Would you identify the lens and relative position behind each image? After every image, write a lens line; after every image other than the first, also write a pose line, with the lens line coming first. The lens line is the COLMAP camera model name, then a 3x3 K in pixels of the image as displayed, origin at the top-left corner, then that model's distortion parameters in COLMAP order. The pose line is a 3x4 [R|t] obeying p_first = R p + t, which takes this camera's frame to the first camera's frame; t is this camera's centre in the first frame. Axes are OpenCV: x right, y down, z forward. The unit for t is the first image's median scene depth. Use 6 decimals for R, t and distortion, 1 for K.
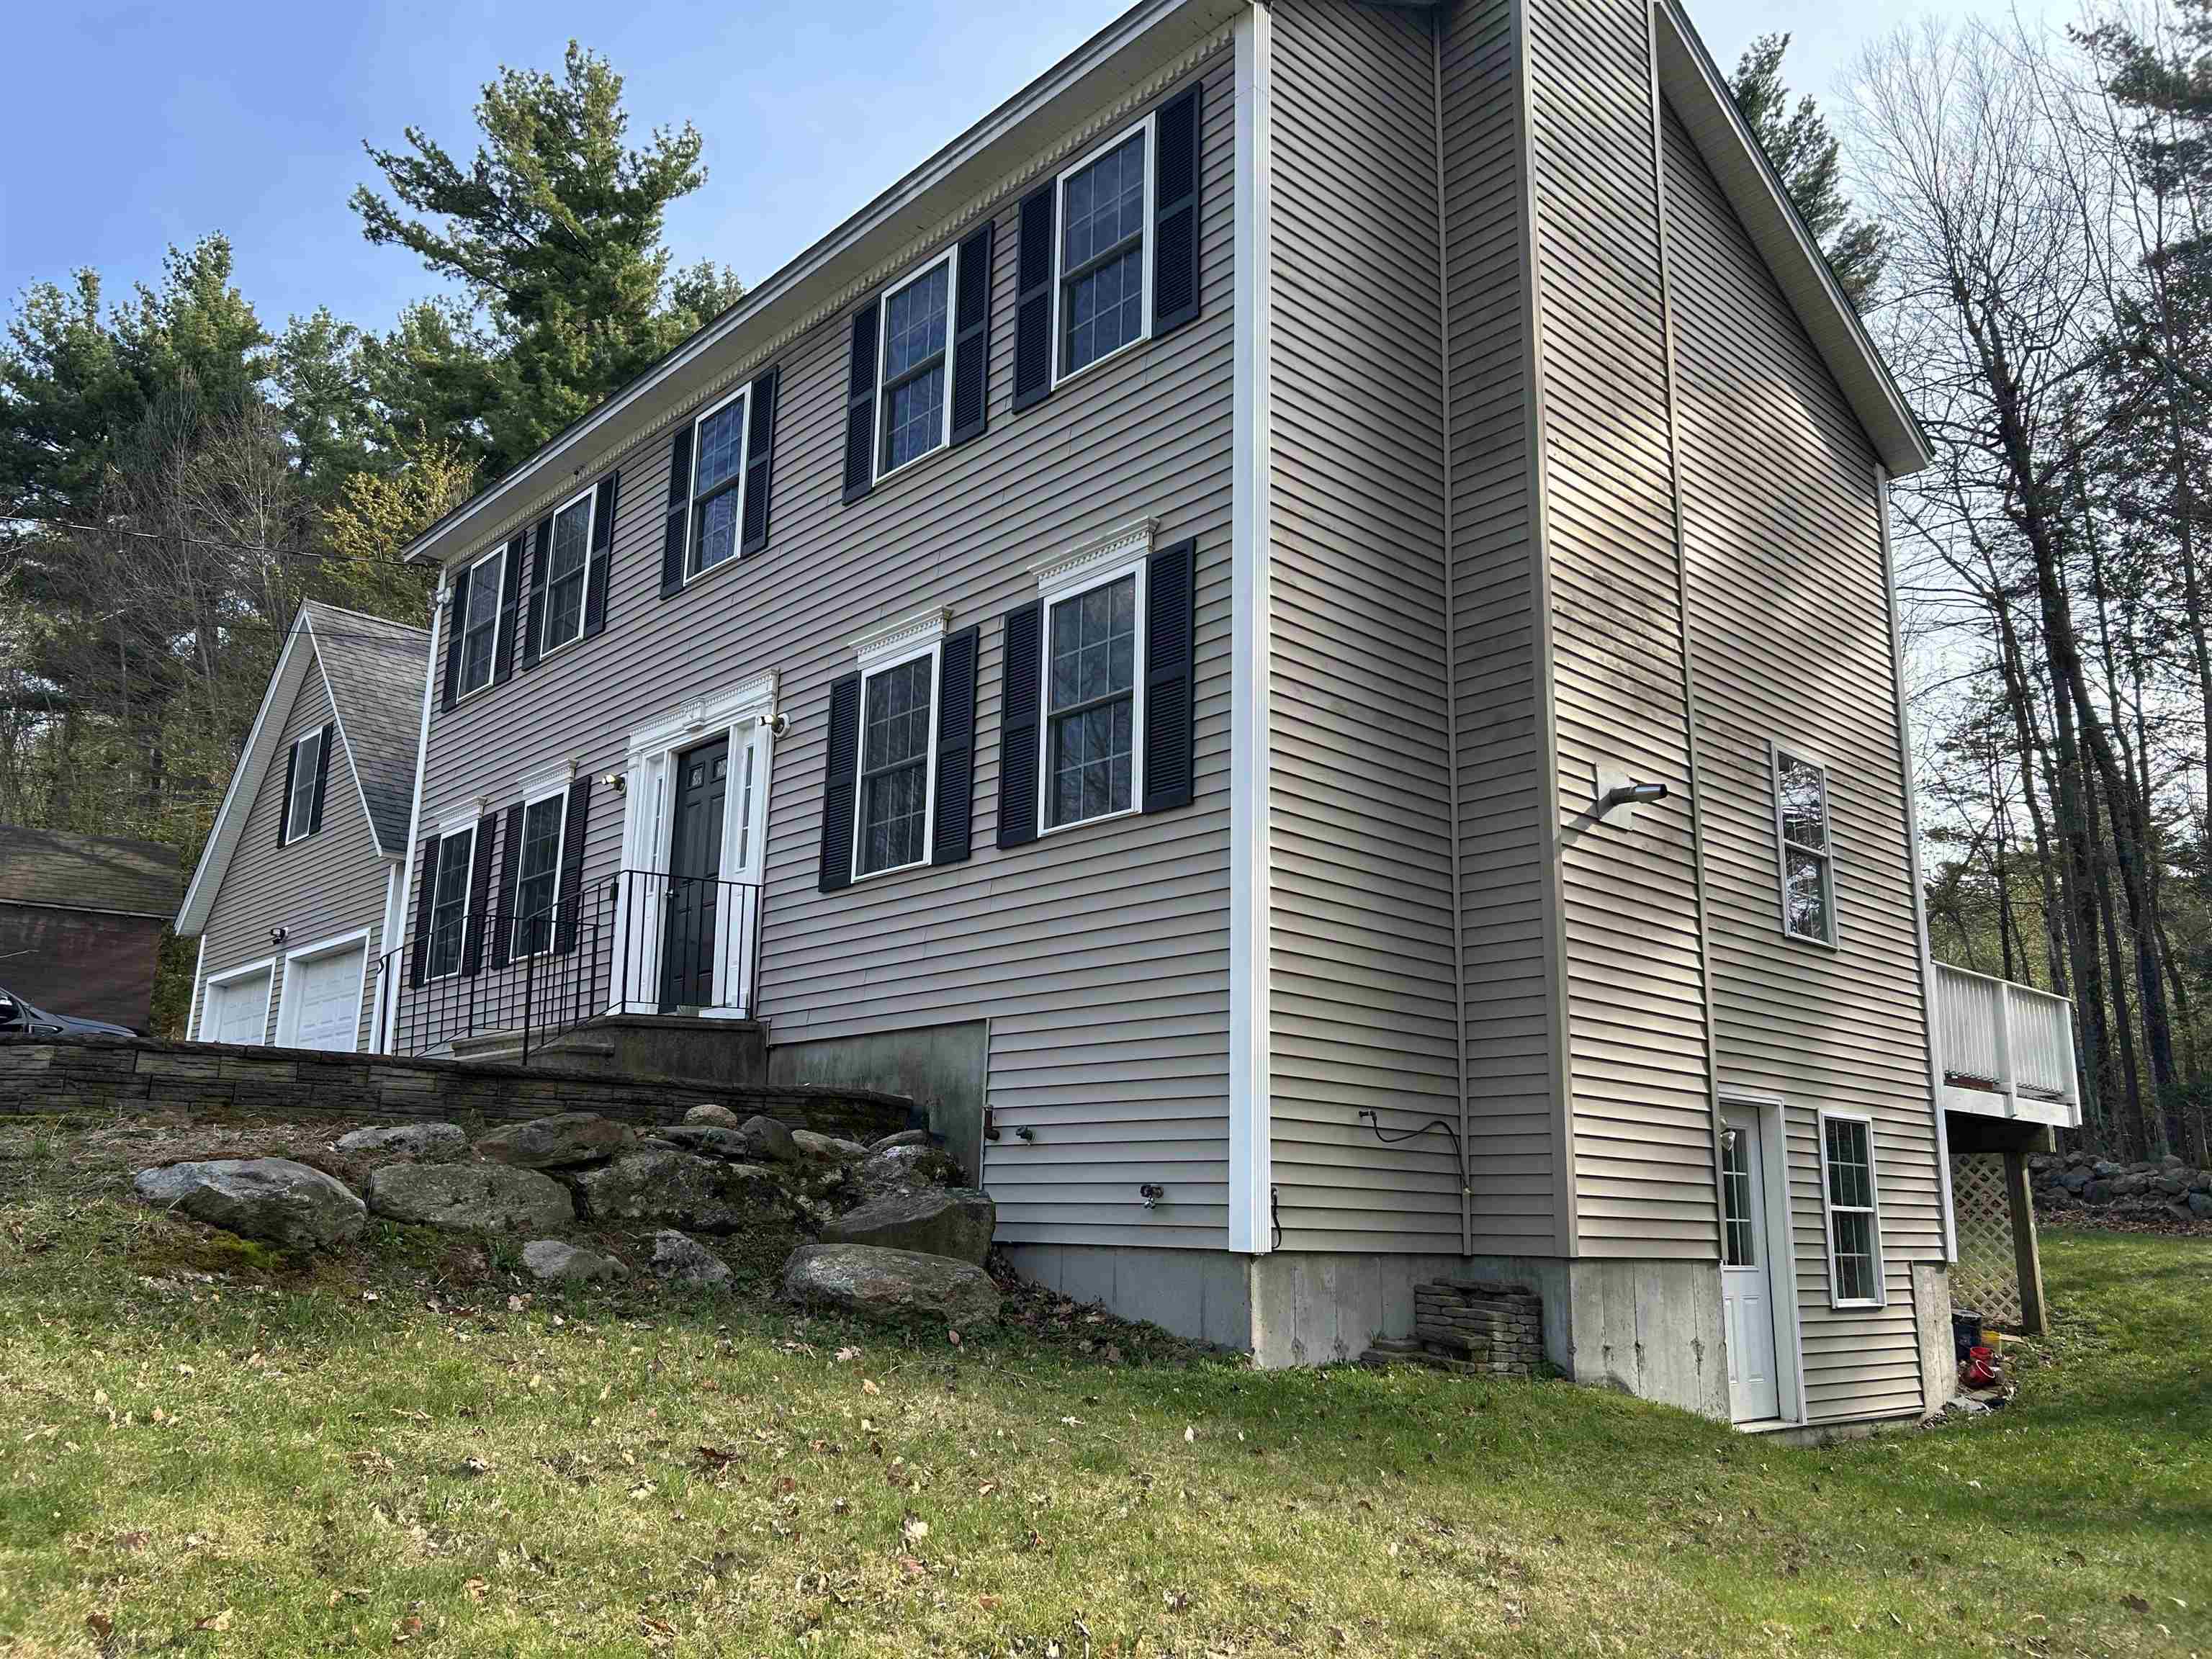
lens RADIAL K [[1653.1, 0, 1104.4], [0, 1653.1, 813.7], [0, 0, 1]] dist [0.080717, -0.090520]
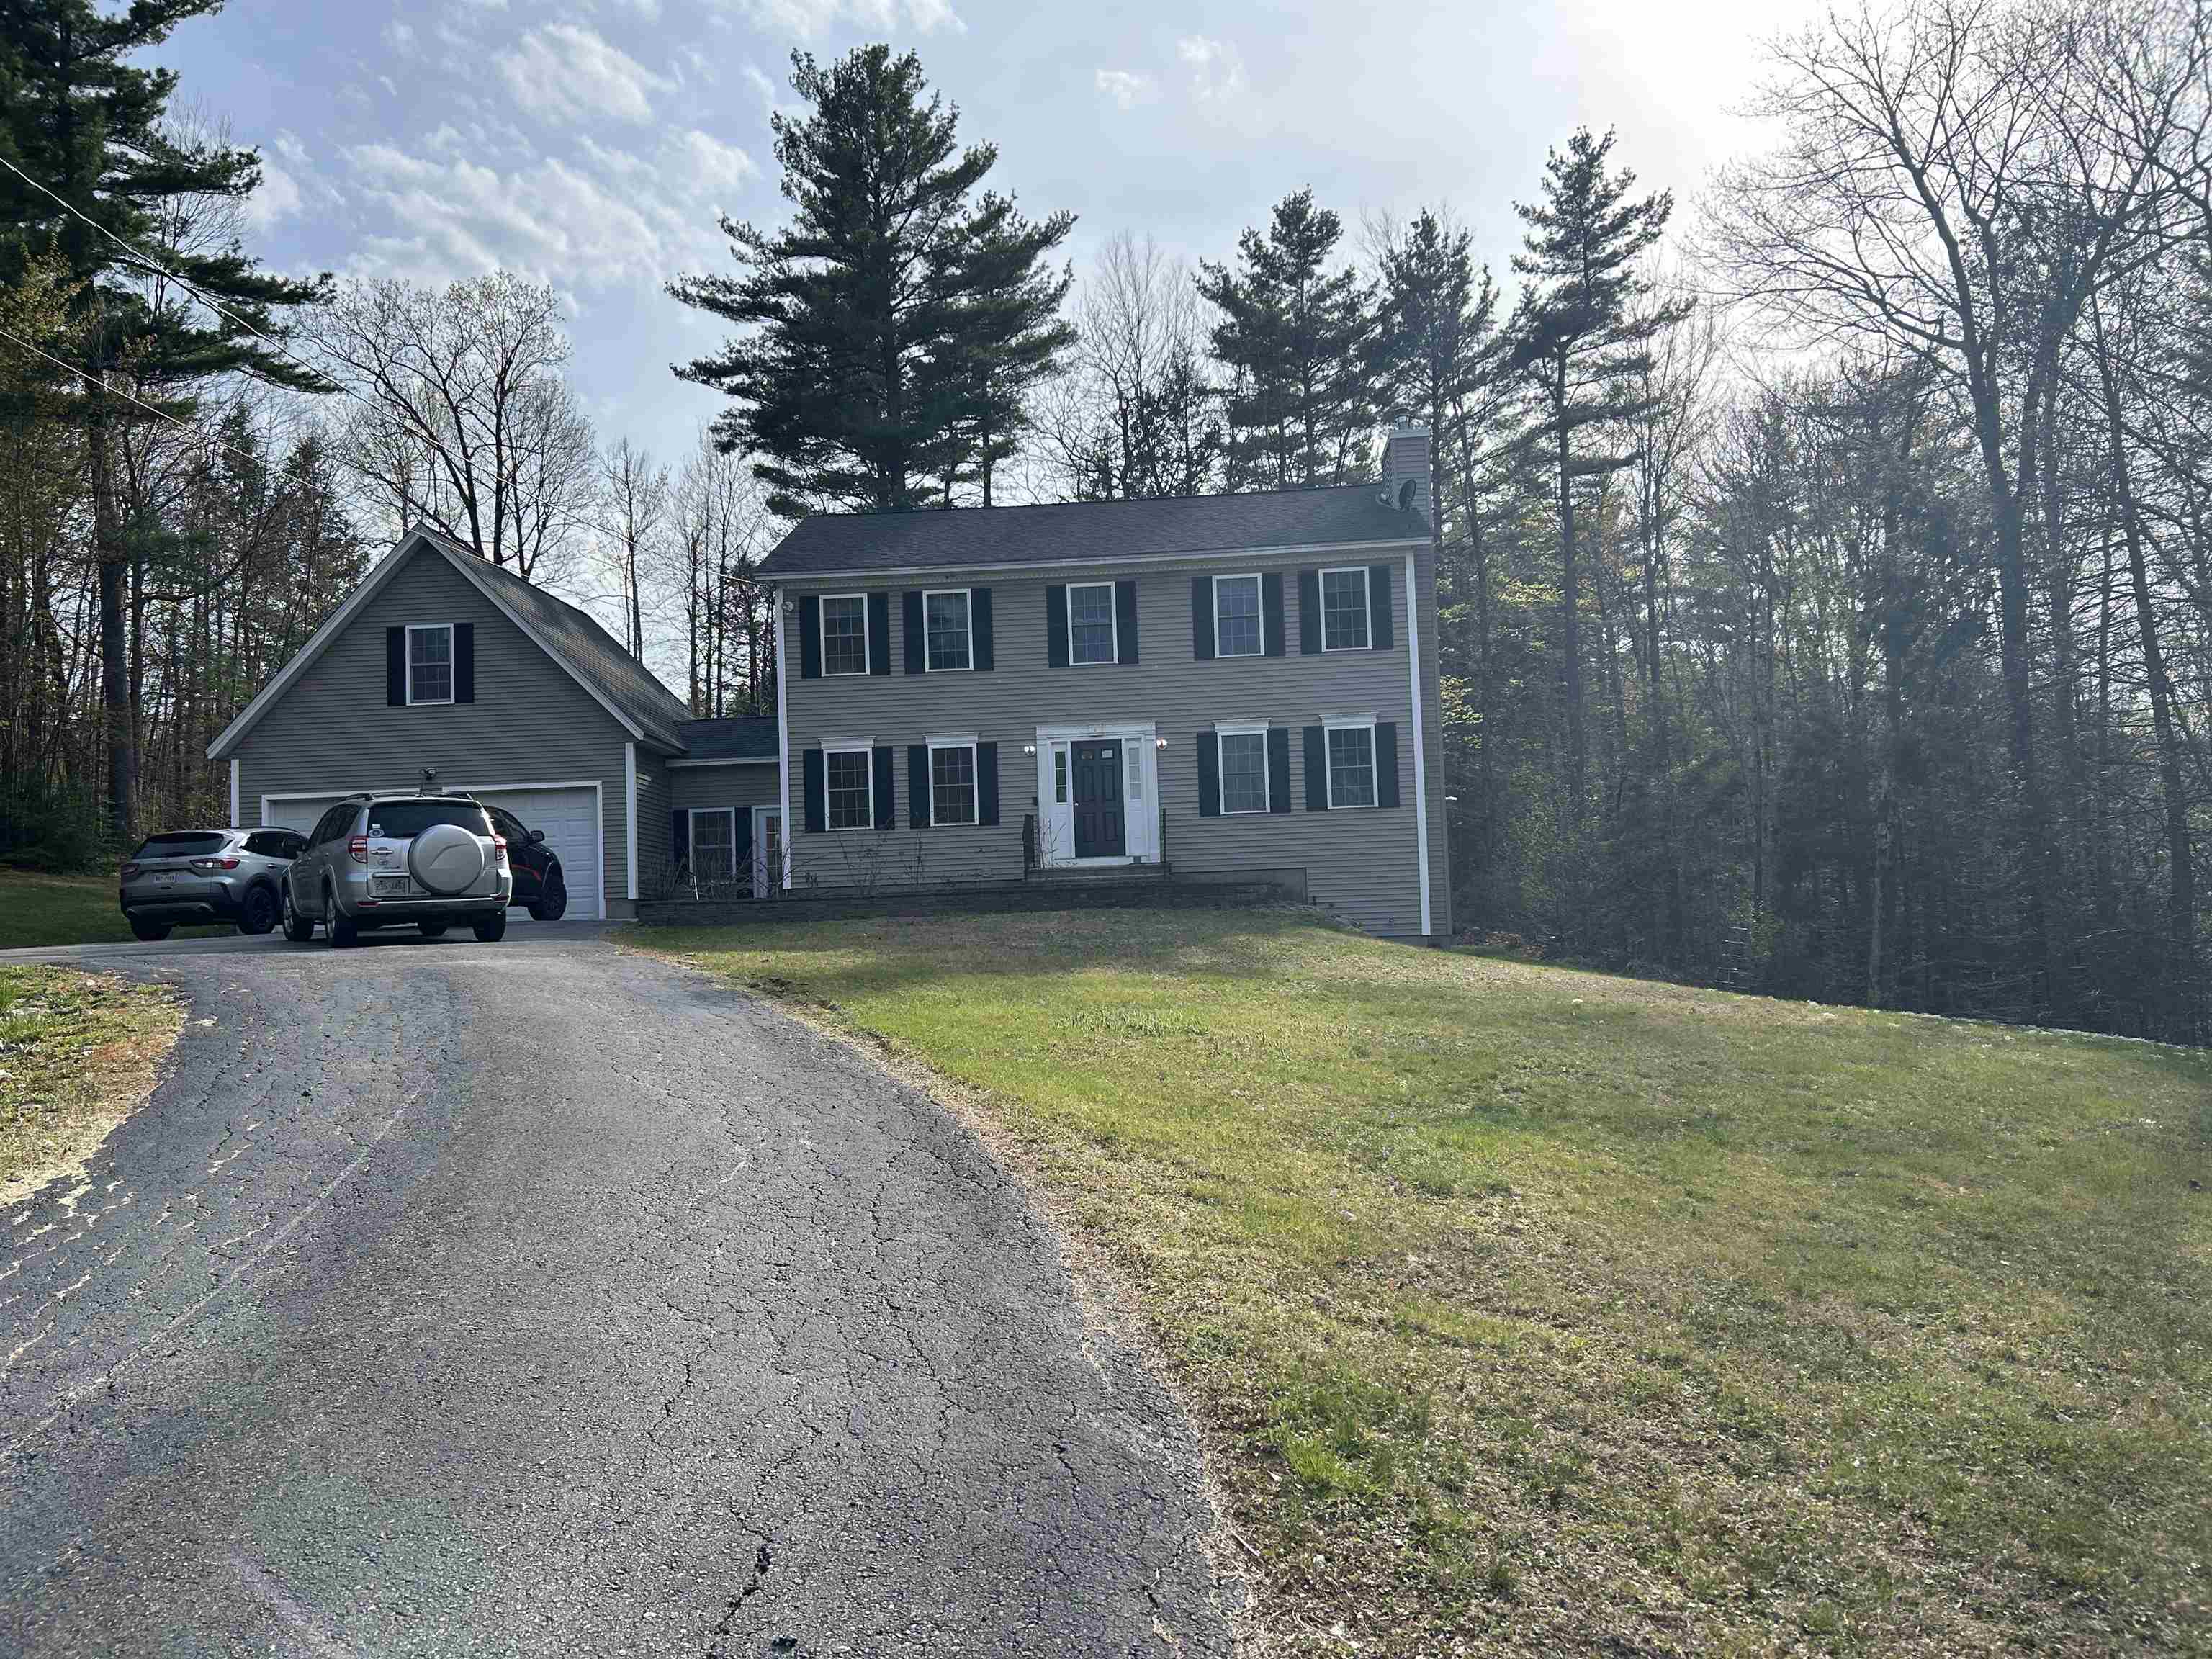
lens RADIAL K [[1674.1, 0, 1061.4], [0, 1674.1, 824.8], [0, 0, 1]] dist [0.050261, -0.095442]
pose [[0.730073, 0.002515, 0.683365, -2.128574], [-0.116106, 0.985911, 0.120413, -0.231248], [-0.673434, -0.167253, 0.720079, -0.767317]]
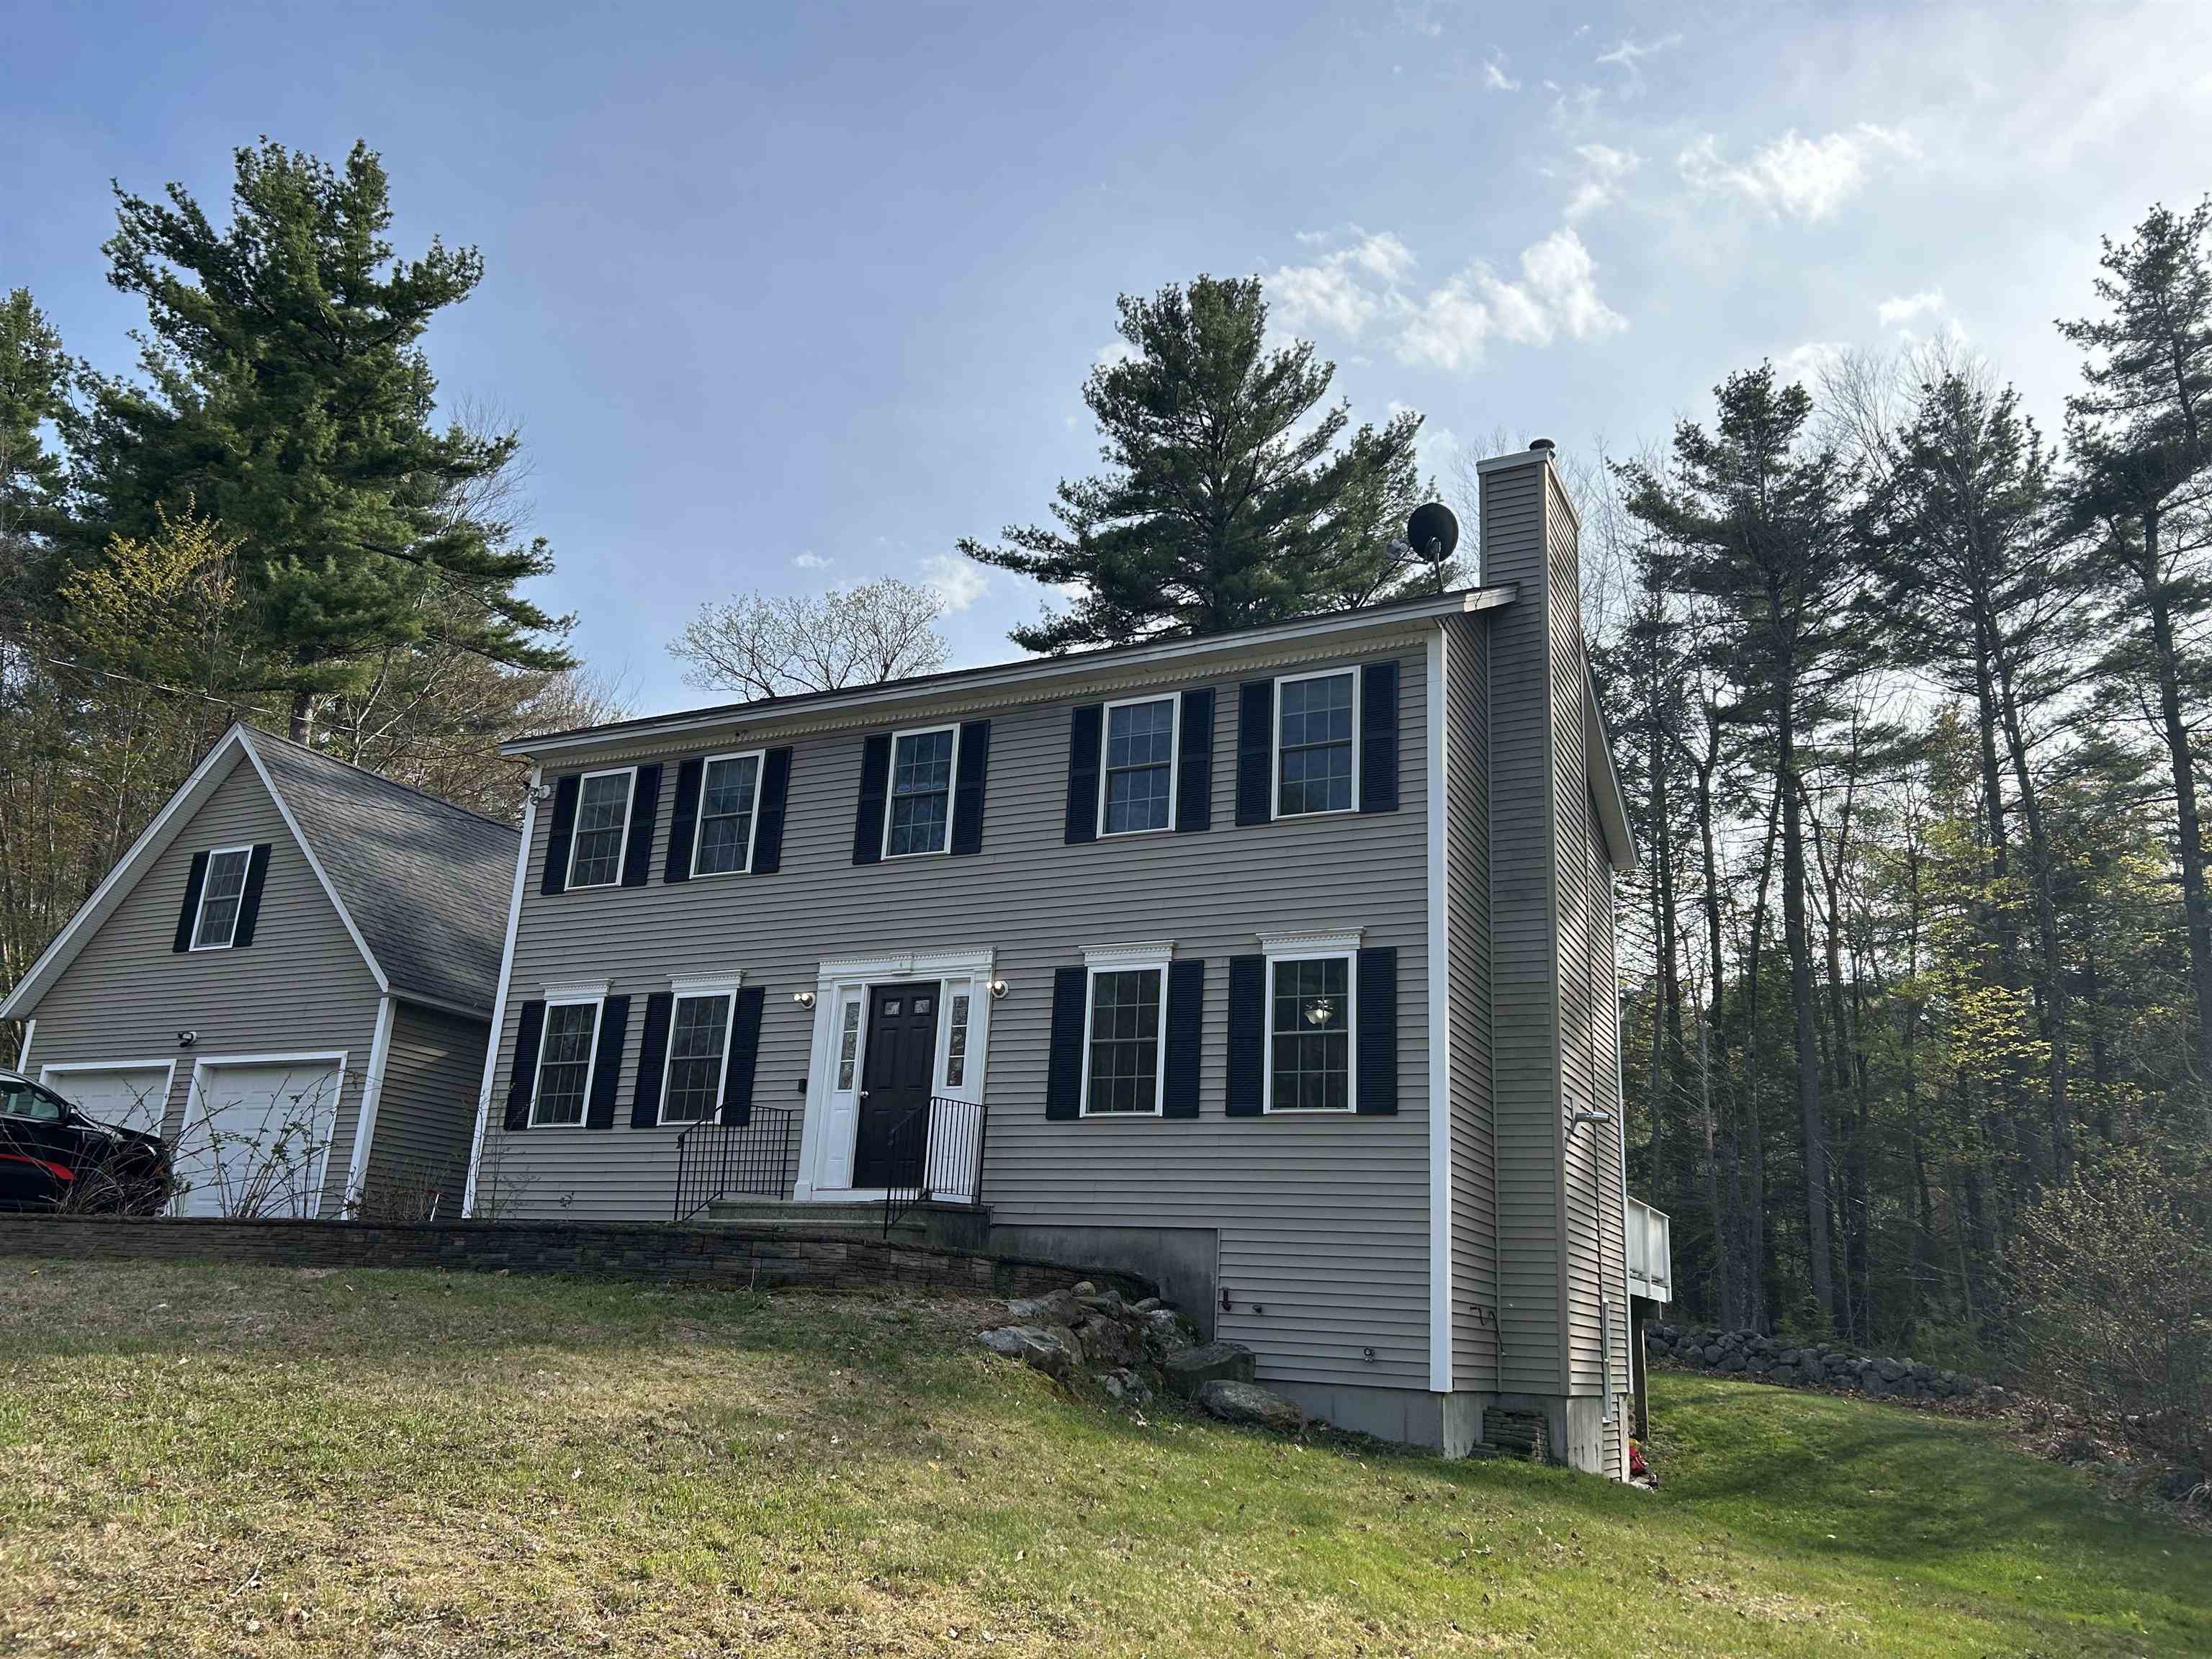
lens RADIAL K [[1653.1, 0, 1104.4], [0, 1653.1, 813.7], [0, 0, 1]] dist [0.080717, -0.090520]
pose [[0.935859, 0.132152, 0.326654, -0.621005], [-0.115362, 0.990830, -0.070341, -0.118993], [-0.332955, 0.028146, 0.942523, -0.378078]]
